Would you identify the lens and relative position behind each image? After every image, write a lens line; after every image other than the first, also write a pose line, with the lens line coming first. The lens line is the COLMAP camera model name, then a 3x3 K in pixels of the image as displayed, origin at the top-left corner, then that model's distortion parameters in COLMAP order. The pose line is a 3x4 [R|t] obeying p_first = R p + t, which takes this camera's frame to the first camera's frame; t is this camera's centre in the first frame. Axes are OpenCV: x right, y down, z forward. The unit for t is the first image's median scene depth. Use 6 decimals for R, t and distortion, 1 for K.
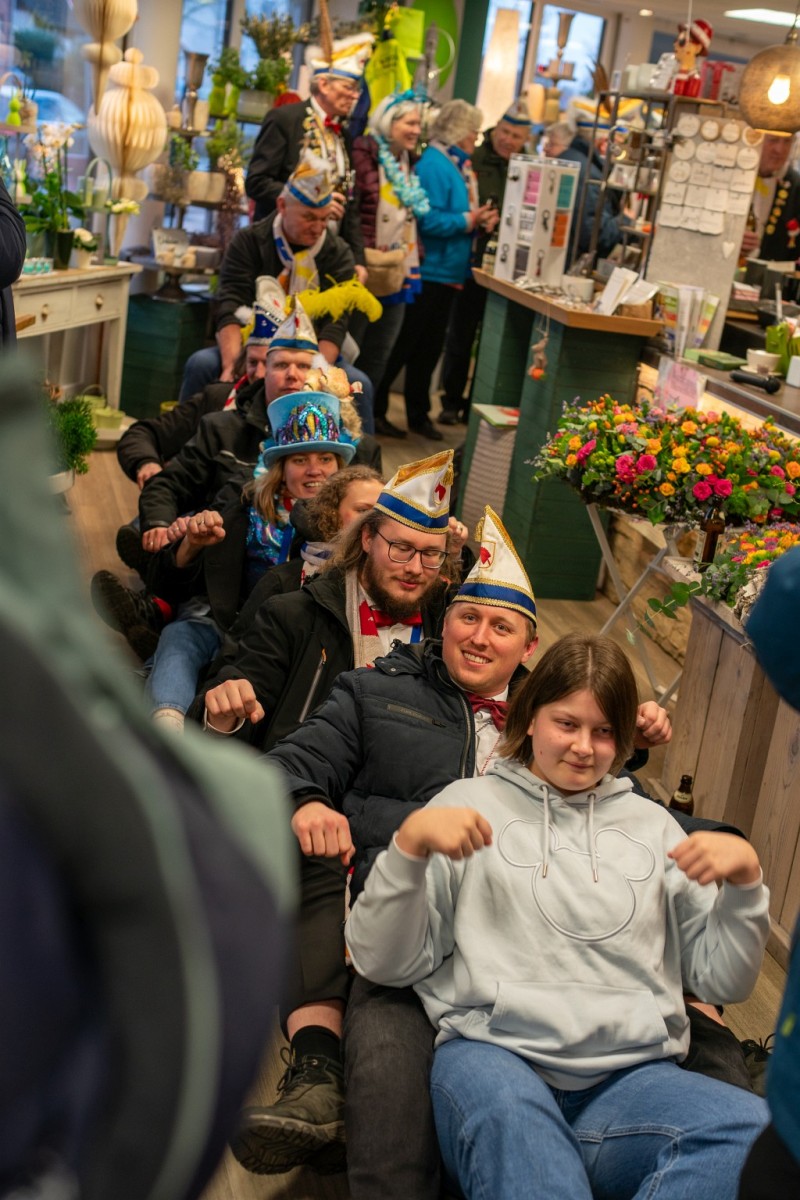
lens RADIAL K [[1620.4, 0, 396.2], [0, 1620.4, 603.1], [0, 0, 1]] dist [0.011365, 0.000000]
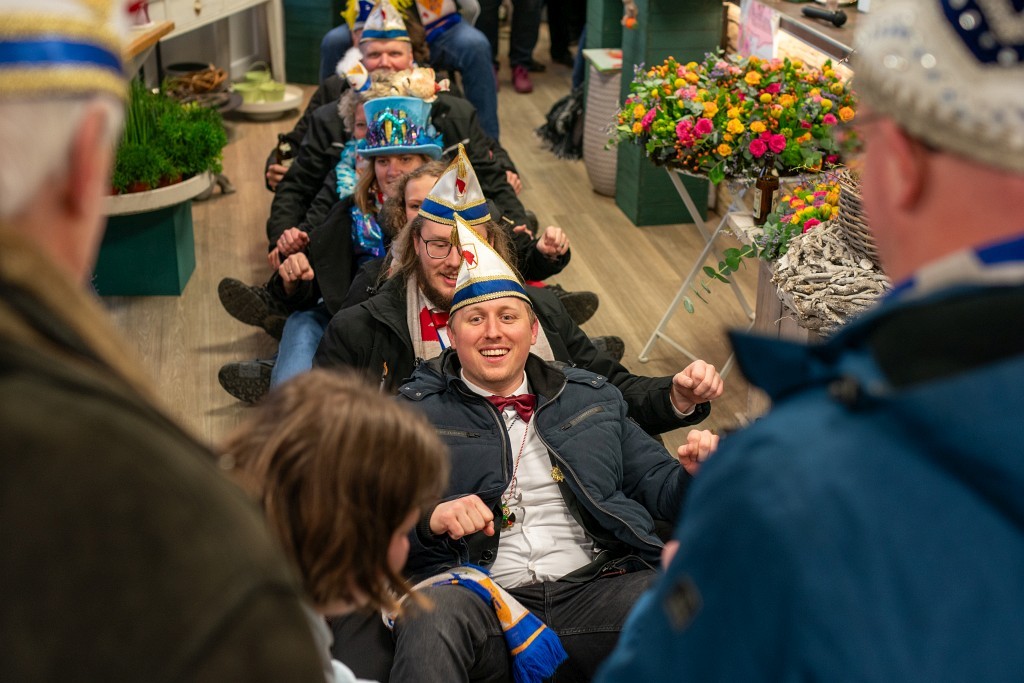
lens RADIAL K [[1382.8, 0, 509.1], [0, 1382.8, 334.1], [0, 0, 1]] dist [0.011365, 0.000000]
pose [[0.991238, -0.096513, -0.090180, 0.071902], [0.106540, 0.987759, 0.113935, -0.051289], [0.078080, -0.122545, 0.989387, 0.055969]]
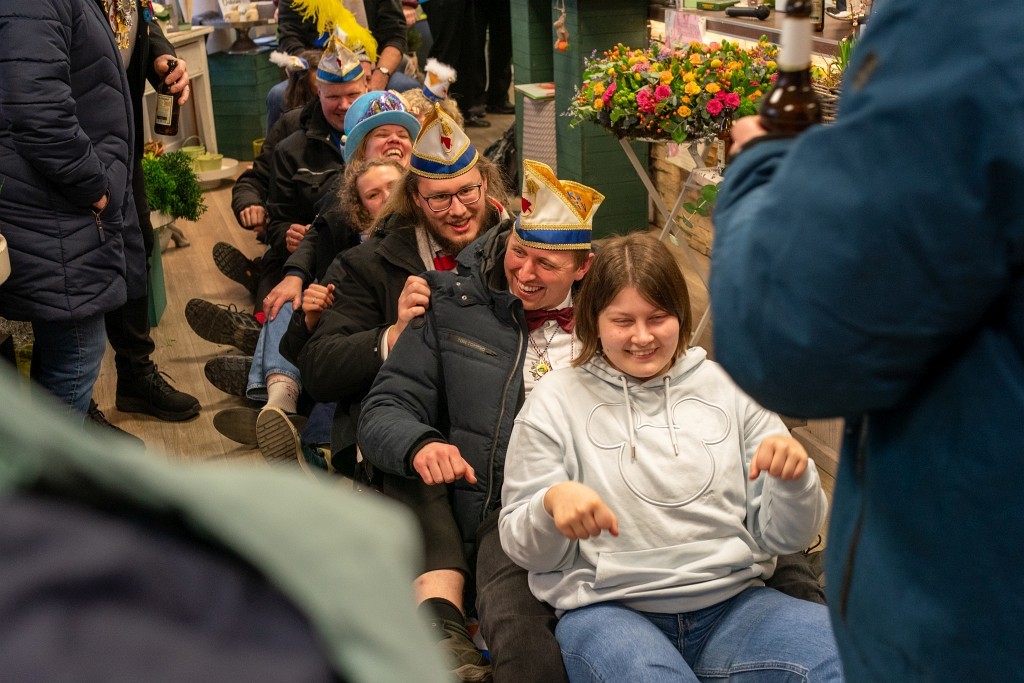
lens RADIAL K [[1382.8, 0, 507.3], [0, 1382.8, 338.3], [0, 0, 1]] dist [0.011365, 0.000000]
pose [[0.981971, -0.189013, -0.002519, 0.012236], [0.188999, 0.981486, 0.031066, 0.024547], [-0.003400, -0.030982, 0.999514, 0.013705]]
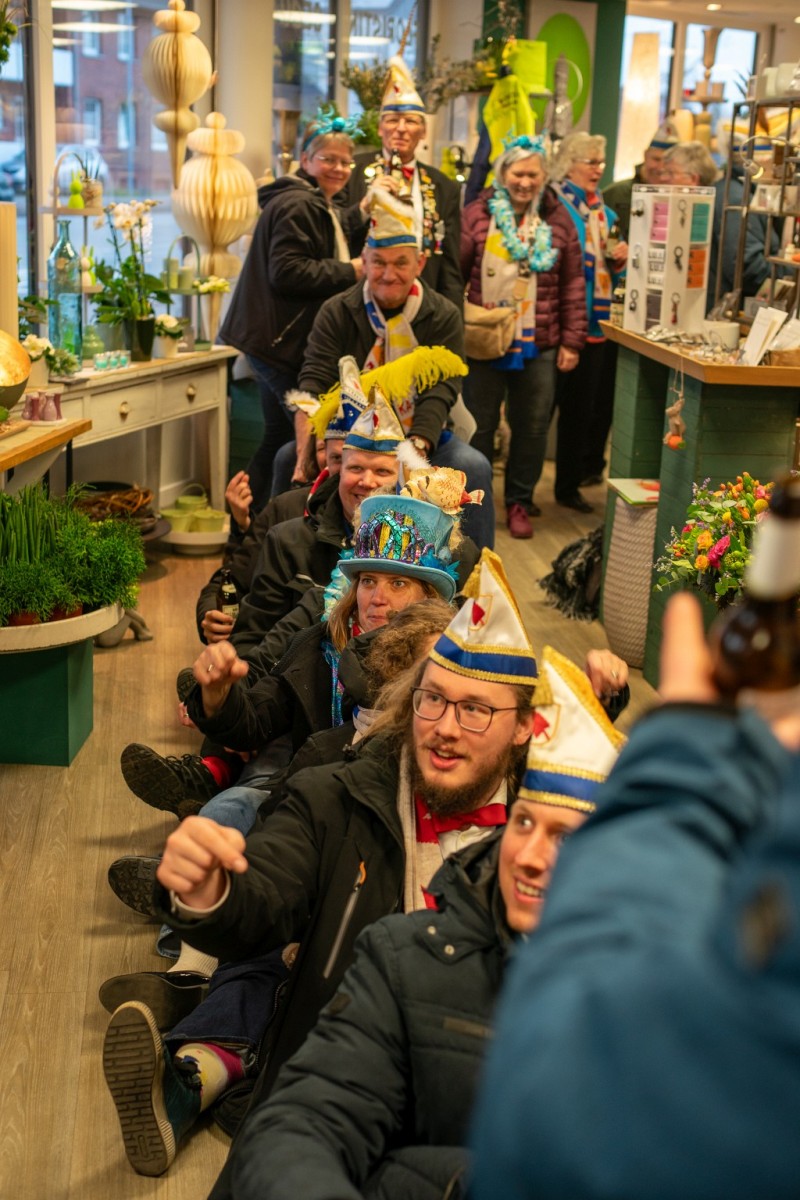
lens RADIAL K [[1620.4, 0, 389.0], [0, 1620.4, 592.9], [0, 0, 1]] dist [0.011365, 0.000000]
pose [[0.989398, -0.064905, -0.129916, 0.046093], [0.059817, 0.997296, -0.042697, -0.037950], [0.132336, 0.034474, 0.990605, 0.160993]]
